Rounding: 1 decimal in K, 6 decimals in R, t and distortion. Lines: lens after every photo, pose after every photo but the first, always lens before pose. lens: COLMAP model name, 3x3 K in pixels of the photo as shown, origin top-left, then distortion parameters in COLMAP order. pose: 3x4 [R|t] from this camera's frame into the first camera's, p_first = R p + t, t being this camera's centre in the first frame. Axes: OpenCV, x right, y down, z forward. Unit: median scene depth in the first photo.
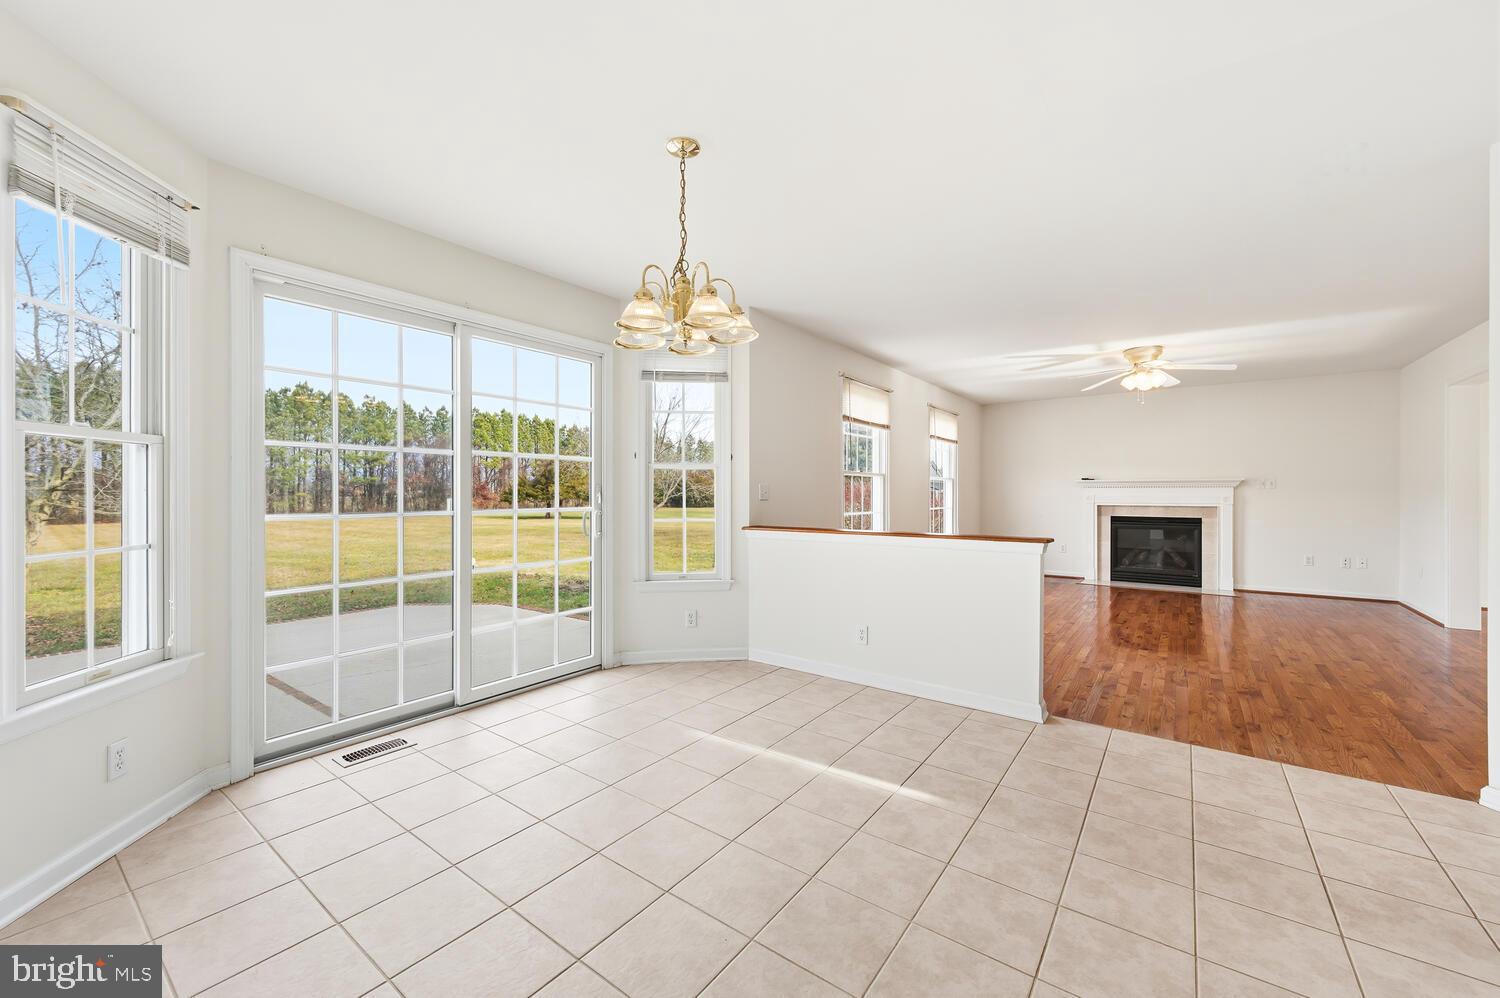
lens RADIAL K [[586.1, 0, 731.6], [0, 586.1, 490.7], [0, 0, 1]] dist [0.000839, -0.000739]
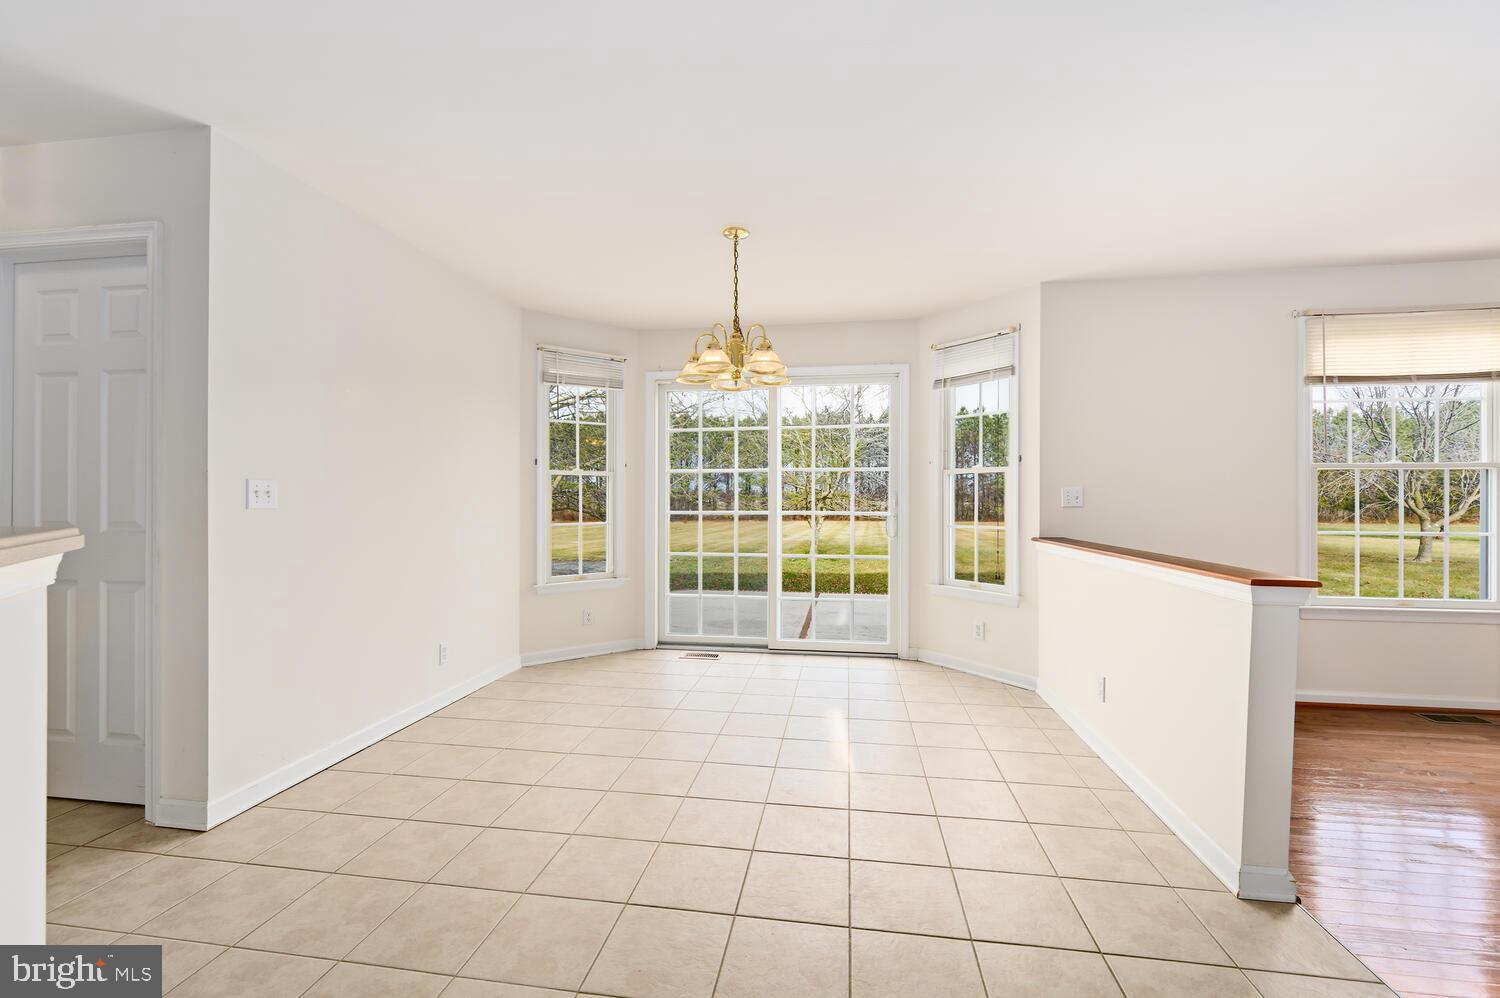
lens RADIAL K [[586.1, 0, 760.5], [0, 586.1, 498.2], [0, 0, 1]] dist [0.000839, -0.000739]
pose [[0.484573, -0.001550, -0.874749, 0.737360], [0.002648, 0.999996, -0.000305, 0.002607], [0.874747, -0.002169, 0.484575, 0.282986]]
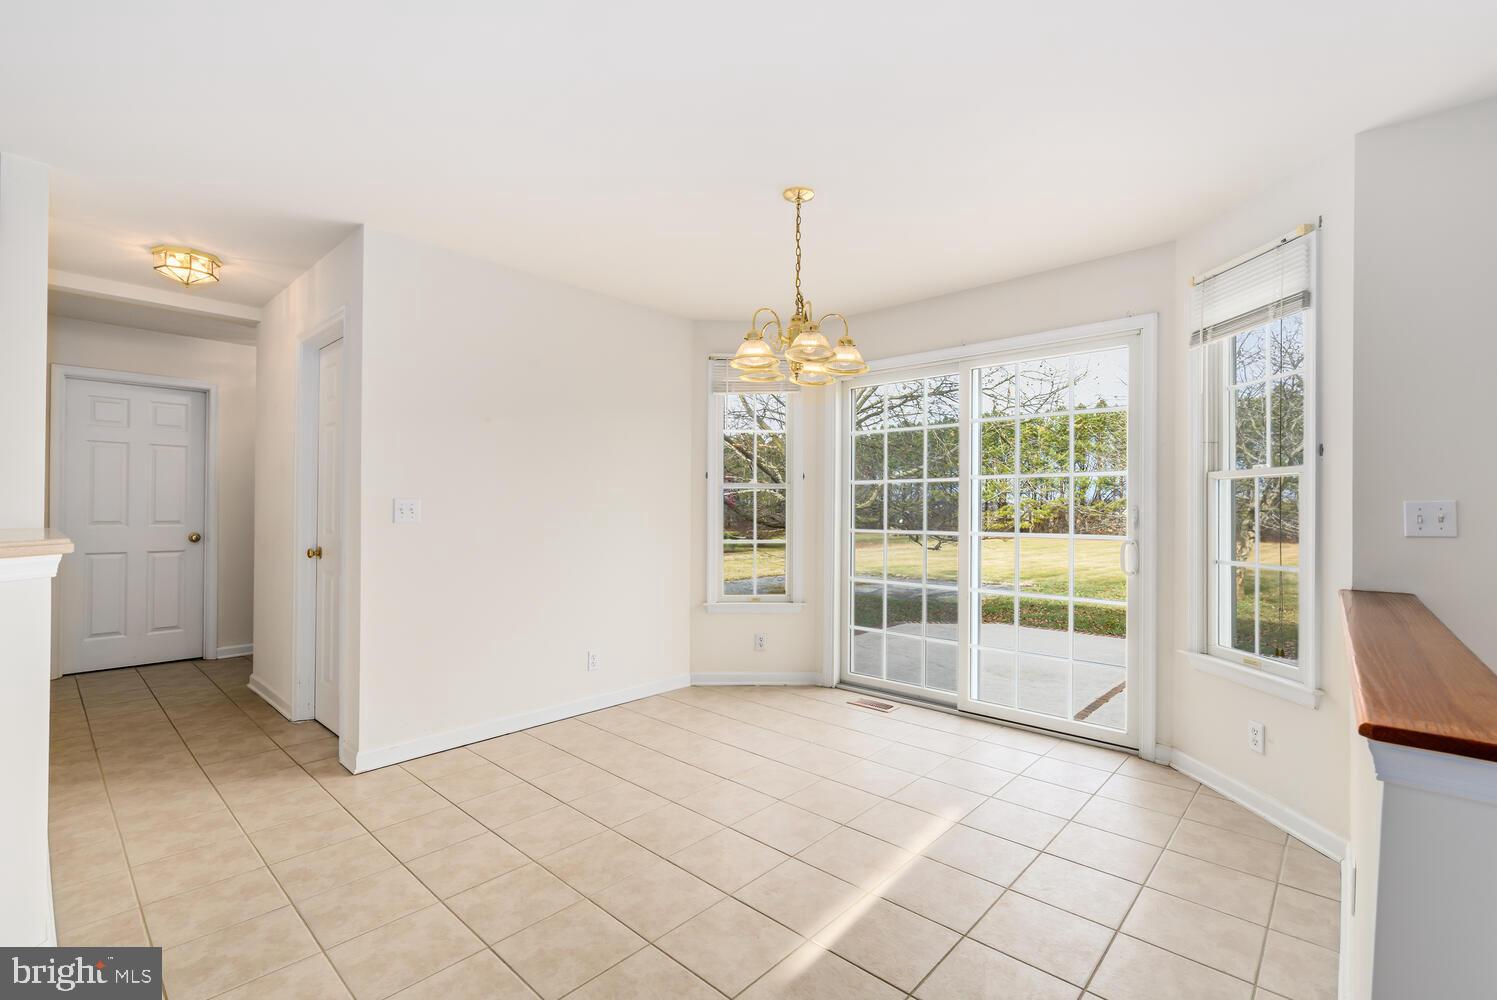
lens RADIAL K [[657.7, 0, 769.2], [0, 657.7, 504.5], [0, 0, 1]] dist [-0.002800, -0.000069]
pose [[-0.072945, -0.009184, -0.997294, 0.759929], [-0.000970, 0.999958, -0.009138, -0.005285], [0.997335, 0.000301, -0.072951, 0.708506]]
